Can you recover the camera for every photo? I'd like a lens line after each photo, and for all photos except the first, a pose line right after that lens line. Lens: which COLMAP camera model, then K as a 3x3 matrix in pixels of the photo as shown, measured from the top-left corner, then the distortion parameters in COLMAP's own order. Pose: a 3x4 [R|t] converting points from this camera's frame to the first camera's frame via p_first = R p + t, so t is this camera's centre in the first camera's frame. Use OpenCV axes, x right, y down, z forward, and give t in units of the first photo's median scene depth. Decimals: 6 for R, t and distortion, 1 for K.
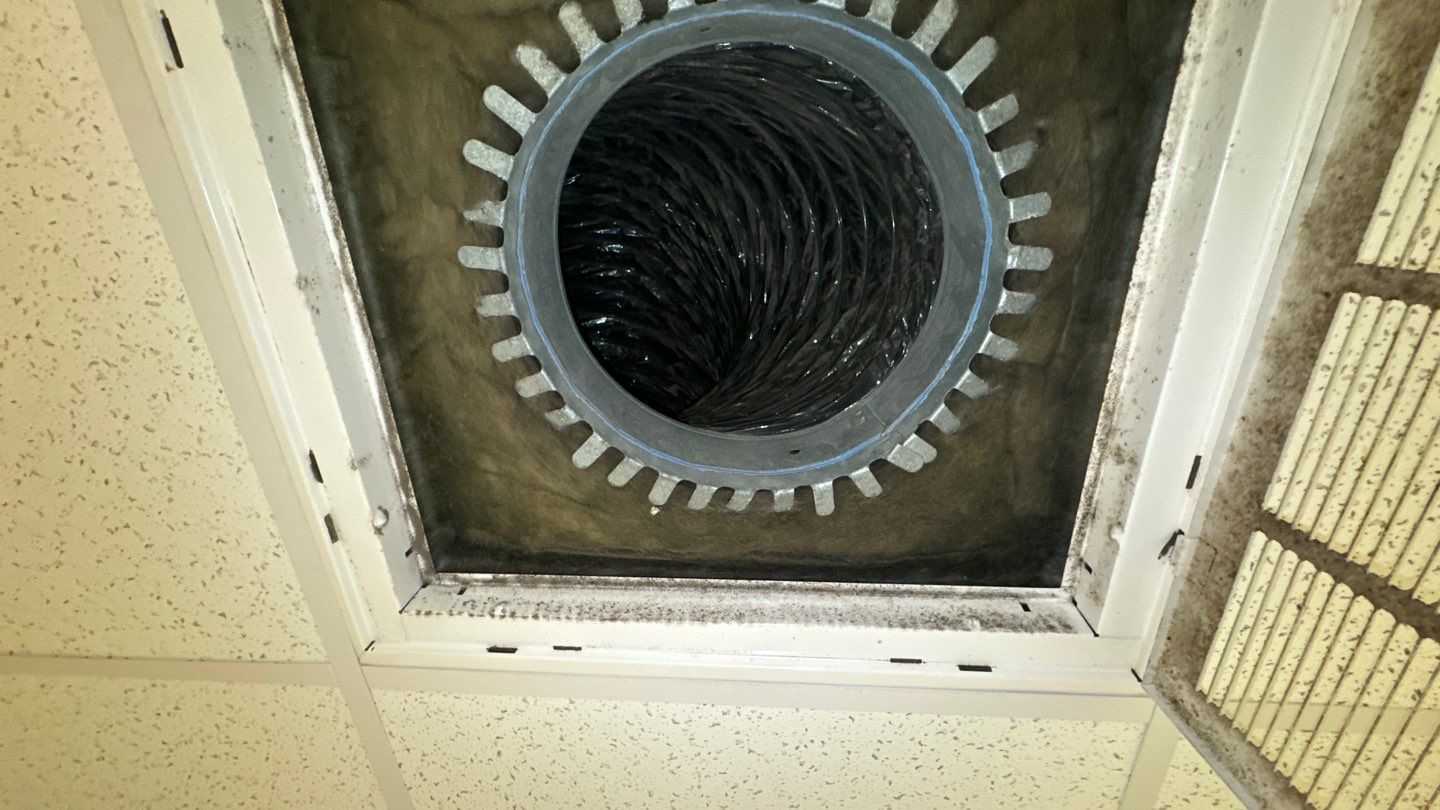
lens RADIAL K [[574.9, 0, 719.3], [0, 574.9, 400.4], [0, 0, 1]] dist [-0.000799, -0.002029]
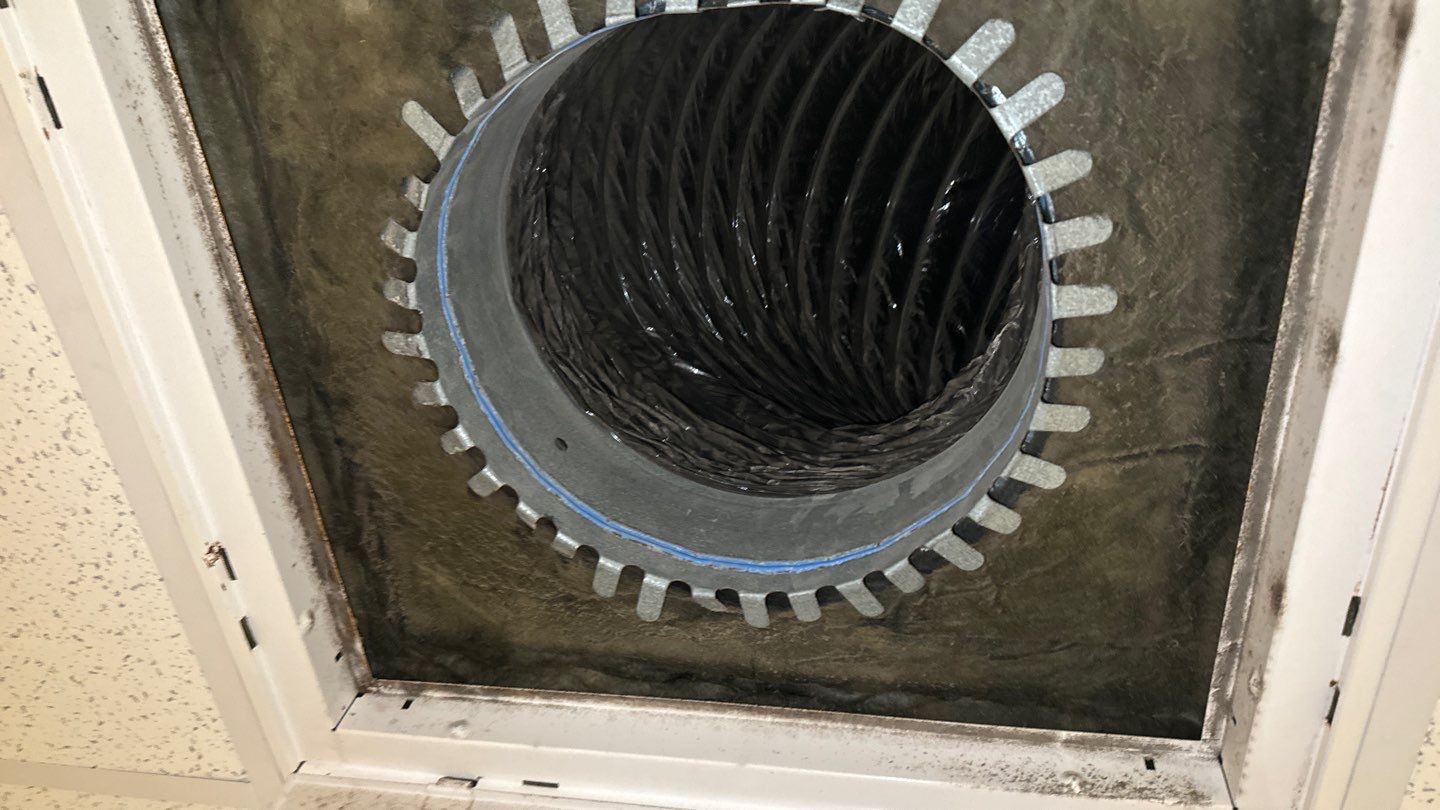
lens RADIAL K [[1024.7, 0, 702.8], [0, 1024.7, 421.9], [0, 0, 1]] dist [0.054681, -0.094315]
pose [[0.994257, 0.005683, -0.106871, 0.108397], [0.015145, 0.981068, 0.193070, -0.354491], [0.105945, -0.193580, 0.975347, -0.285304]]
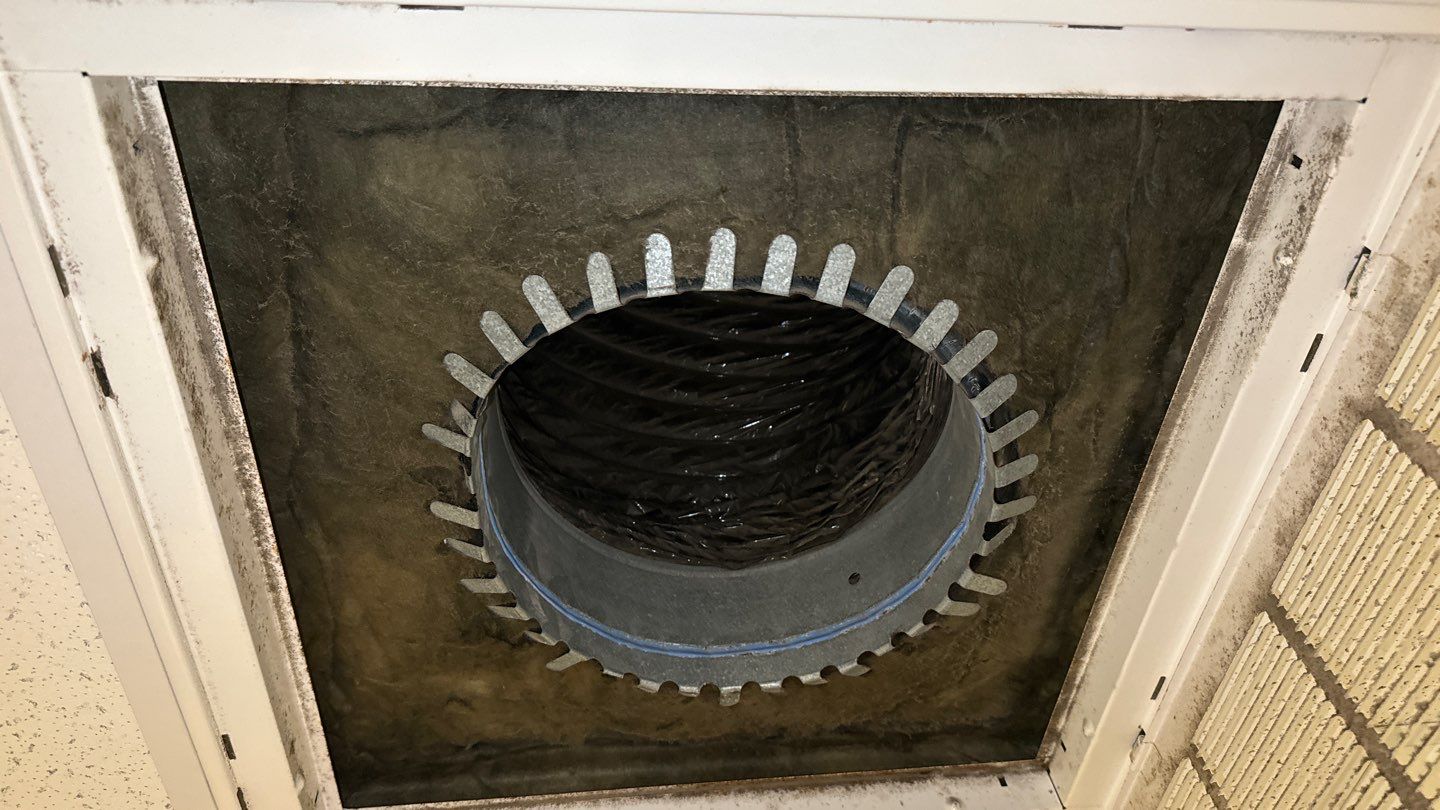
lens RADIAL K [[1024.7, 0, 729.8], [0, 1024.7, 406.1], [0, 0, 1]] dist [0.054681, -0.094315]
pose [[0.092197, -0.867509, -0.488802, 0.830044], [0.977332, 0.172795, -0.122328, -0.078725], [0.190584, -0.466444, 0.863775, -0.254091]]
